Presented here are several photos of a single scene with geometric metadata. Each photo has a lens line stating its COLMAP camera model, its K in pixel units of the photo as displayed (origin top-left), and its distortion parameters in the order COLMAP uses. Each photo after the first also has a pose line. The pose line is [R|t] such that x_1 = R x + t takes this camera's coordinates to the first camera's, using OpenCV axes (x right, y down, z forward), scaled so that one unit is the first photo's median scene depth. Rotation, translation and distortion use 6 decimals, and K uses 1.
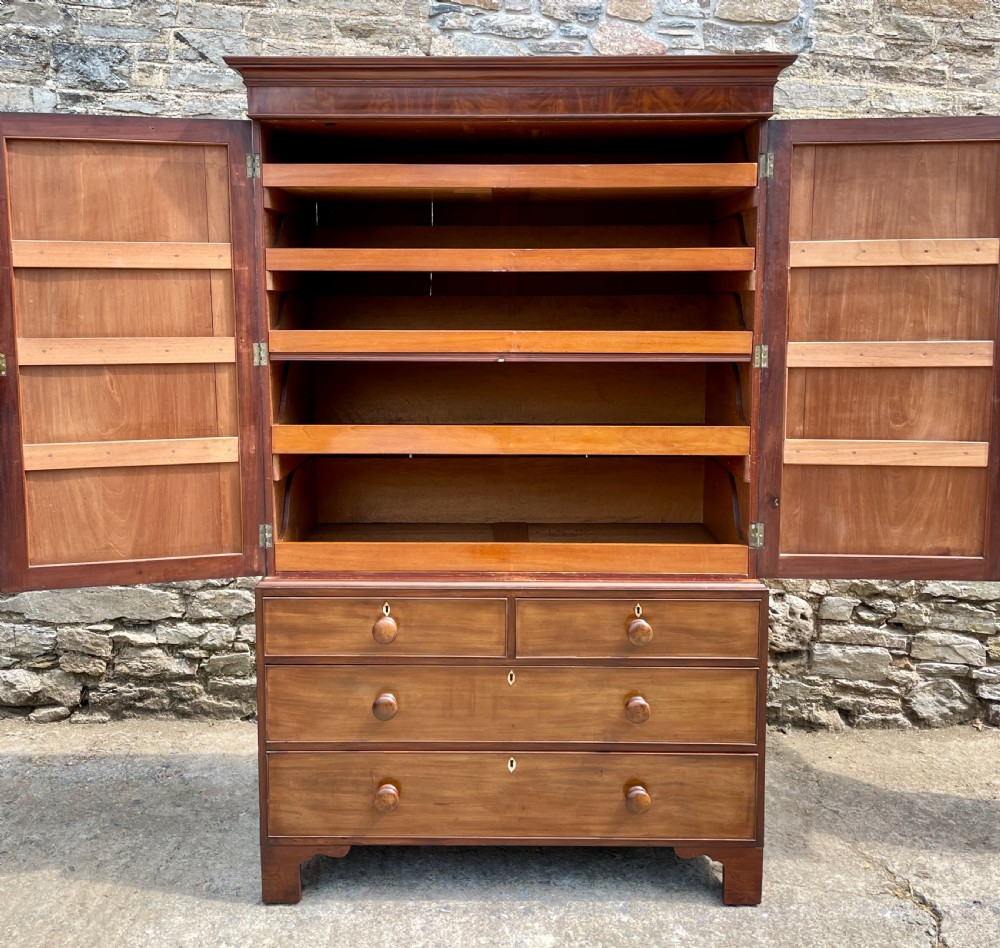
lens RADIAL K [[1022.6, 0, 504.5], [0, 1022.6, 413.9], [0, 0, 1]] dist [0.119620, -0.190628]
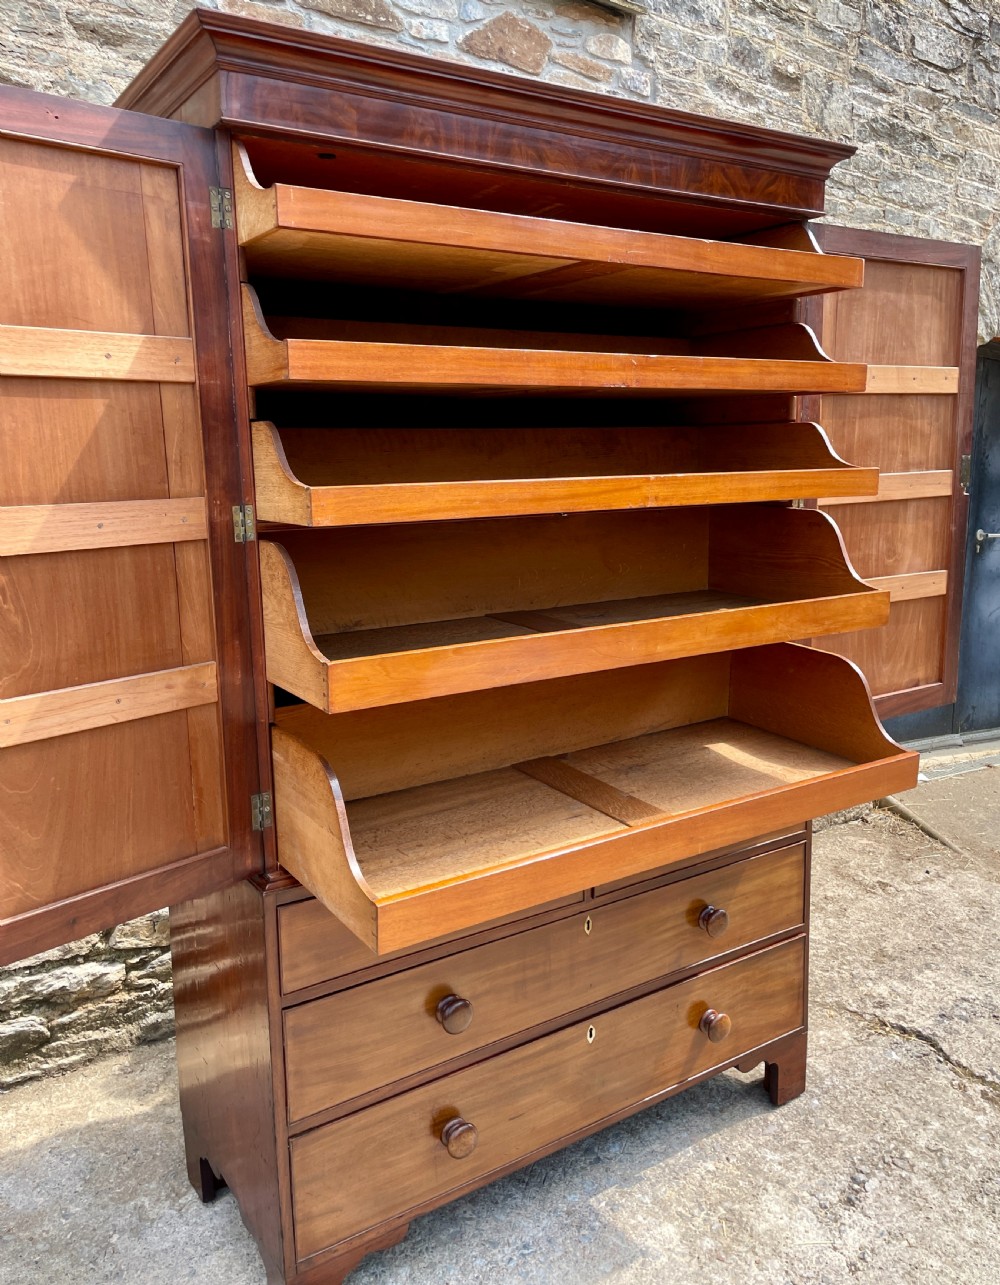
lens RADIAL K [[1039.6, 0, 525.0], [0, 1039.6, 608.8], [0, 0, 1]] dist [0.089032, -0.122282]
pose [[0.821082, -0.100793, 0.561841, -0.453112], [0.078512, 0.994873, 0.063740, -0.033562], [-0.565385, -0.008225, 0.824786, 0.386049]]
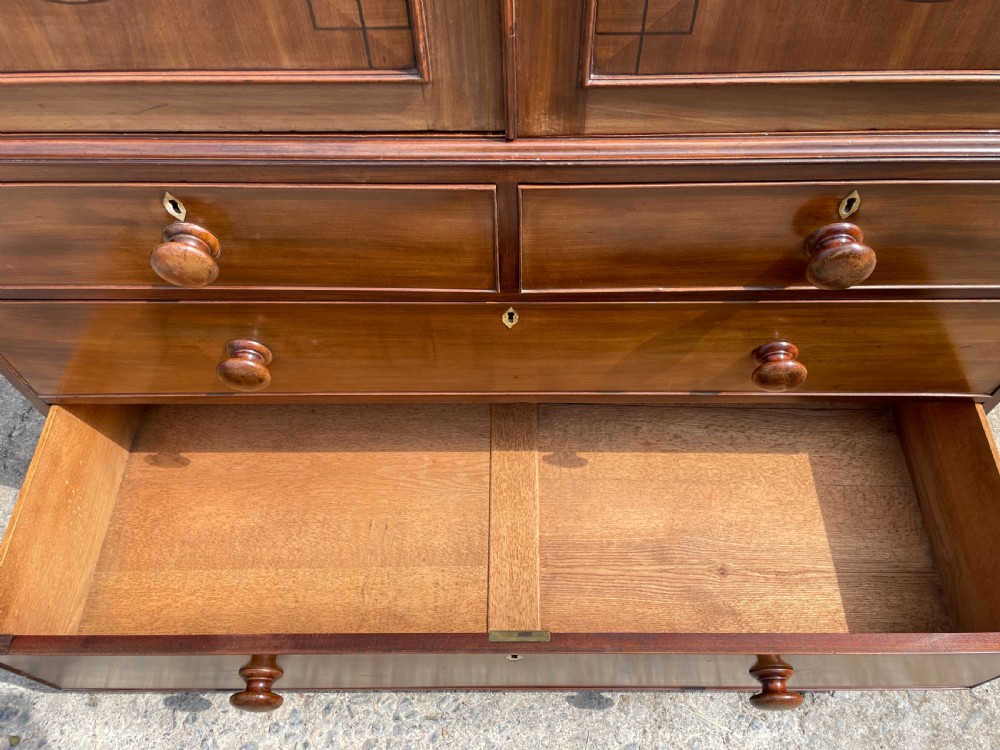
lens RADIAL K [[787.9, 0, 520.6], [0, 787.9, 371.2], [0, 0, 1]] dist [0.095686, -0.144380]
pose [[0.999916, -0.012293, -0.004098, 0.012053], [0.010878, 0.624426, 0.781008, 0.003074], [-0.007042, -0.780987, 0.624507, 0.775080]]
